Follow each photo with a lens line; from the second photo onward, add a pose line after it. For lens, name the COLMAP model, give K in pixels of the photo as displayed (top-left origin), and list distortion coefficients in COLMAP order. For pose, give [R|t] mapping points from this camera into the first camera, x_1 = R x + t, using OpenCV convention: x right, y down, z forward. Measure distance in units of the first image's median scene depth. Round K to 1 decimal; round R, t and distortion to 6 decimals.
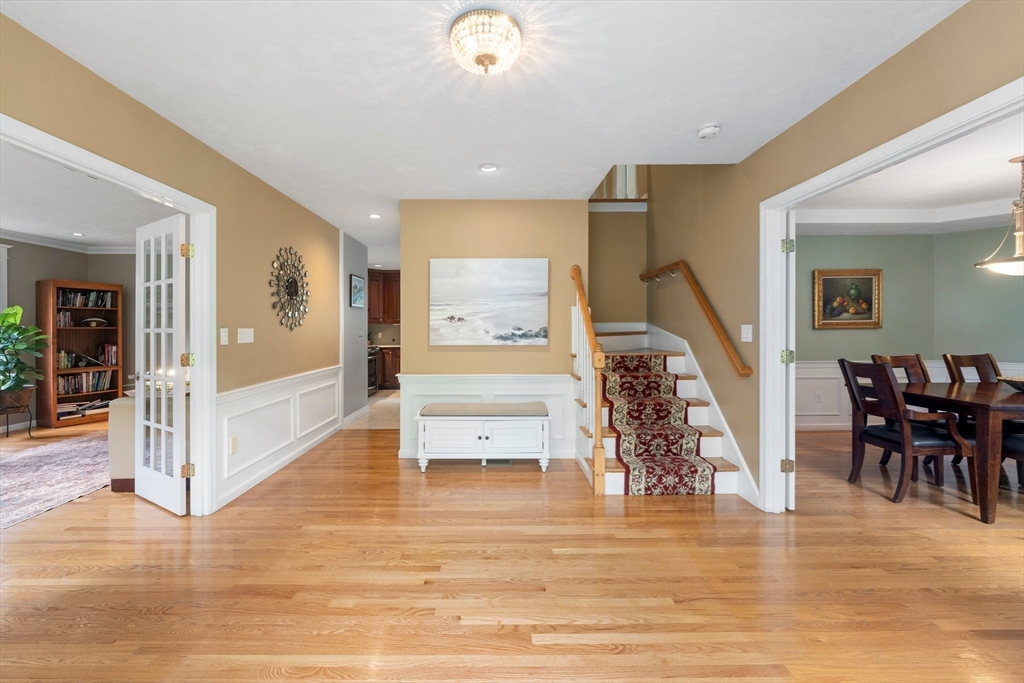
lens RADIAL K [[423.4, 0, 483.1], [0, 423.4, 333.5], [0, 0, 1]] dist [0.004918, 0.000785]
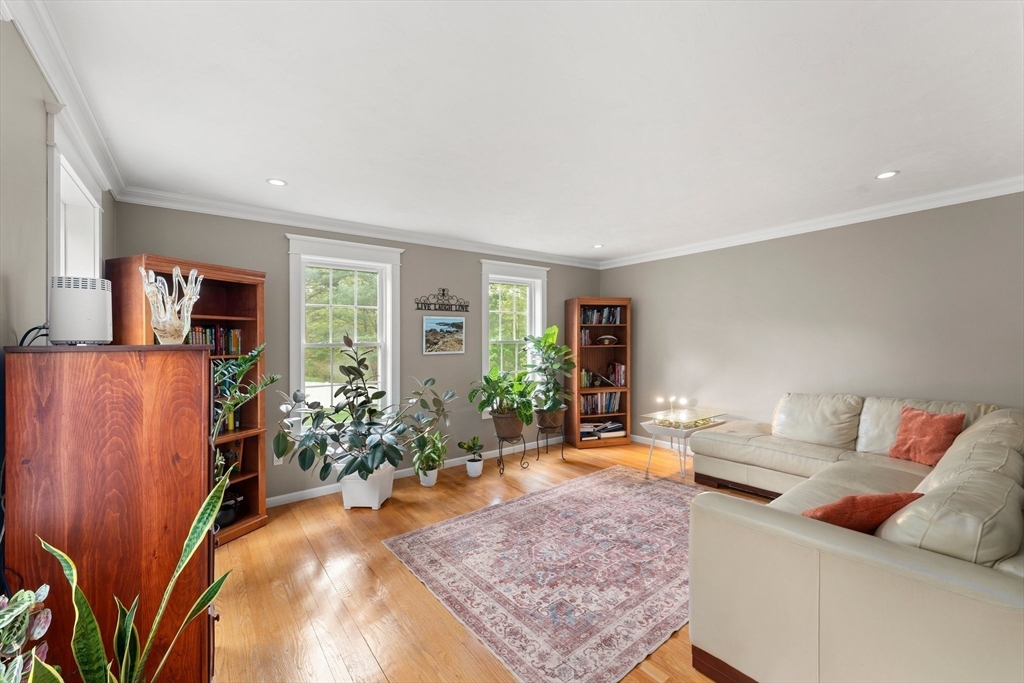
lens RADIAL K [[423.4, 0, 510.8], [0, 423.4, 345.1], [0, 0, 1]] dist [0.004918, 0.000785]
pose [[0.616937, 0.005655, -0.786992, -0.315726], [-0.000750, 0.999978, 0.006597, -0.021475], [0.787012, -0.003480, 0.616927, 0.259622]]
